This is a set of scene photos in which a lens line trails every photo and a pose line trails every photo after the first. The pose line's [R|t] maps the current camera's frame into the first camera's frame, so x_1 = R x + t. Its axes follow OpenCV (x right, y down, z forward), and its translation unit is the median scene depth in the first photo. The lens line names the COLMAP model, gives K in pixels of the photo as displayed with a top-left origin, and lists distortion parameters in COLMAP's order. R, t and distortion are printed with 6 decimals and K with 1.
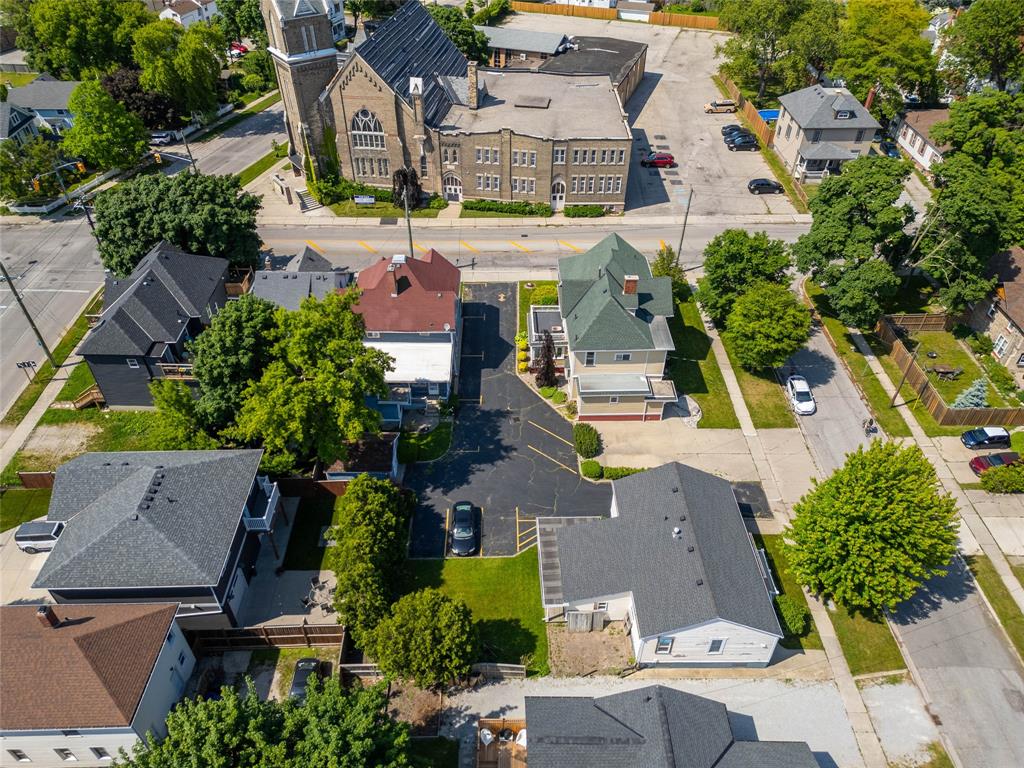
lens RADIAL K [[718.1, 0, 515.4], [0, 718.1, 381.7], [0, 0, 1]] dist [0.082888, -0.077537]
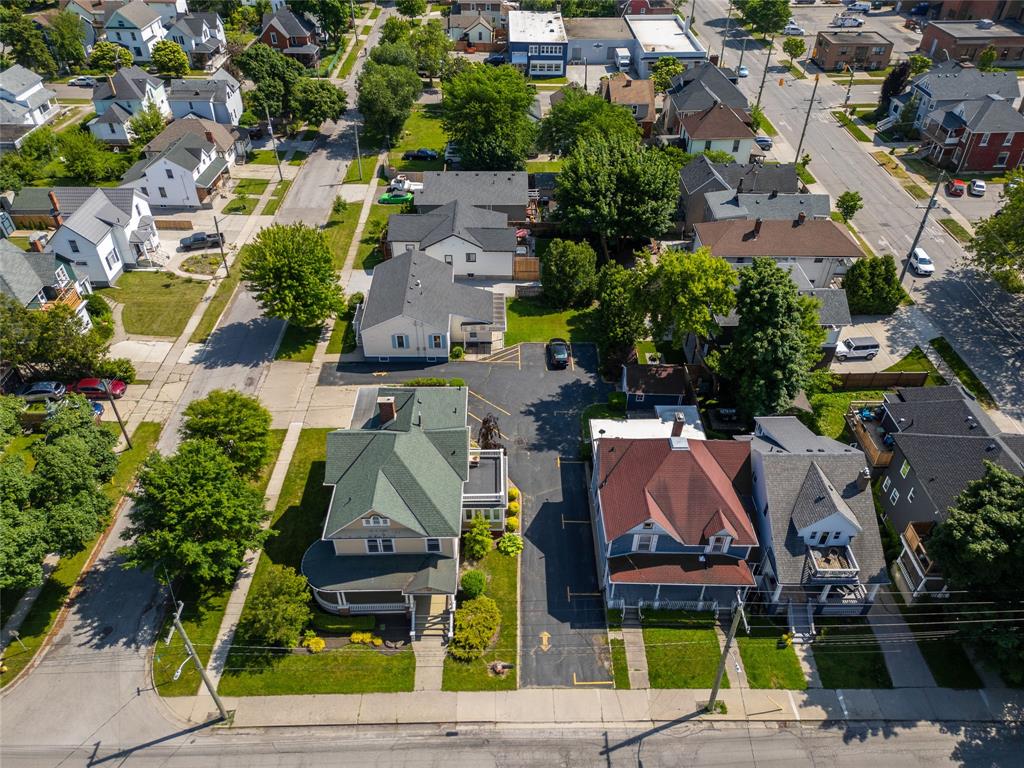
lens RADIAL K [[718.1, 0, 515.4], [0, 718.1, 381.7], [0, 0, 1]] dist [0.082888, -0.077537]
pose [[-0.999909, -0.011903, -0.006289, 0.013111], [-0.008370, 0.183846, 0.982919, -0.764526], [-0.010544, 0.982883, -0.183929, 0.893985]]
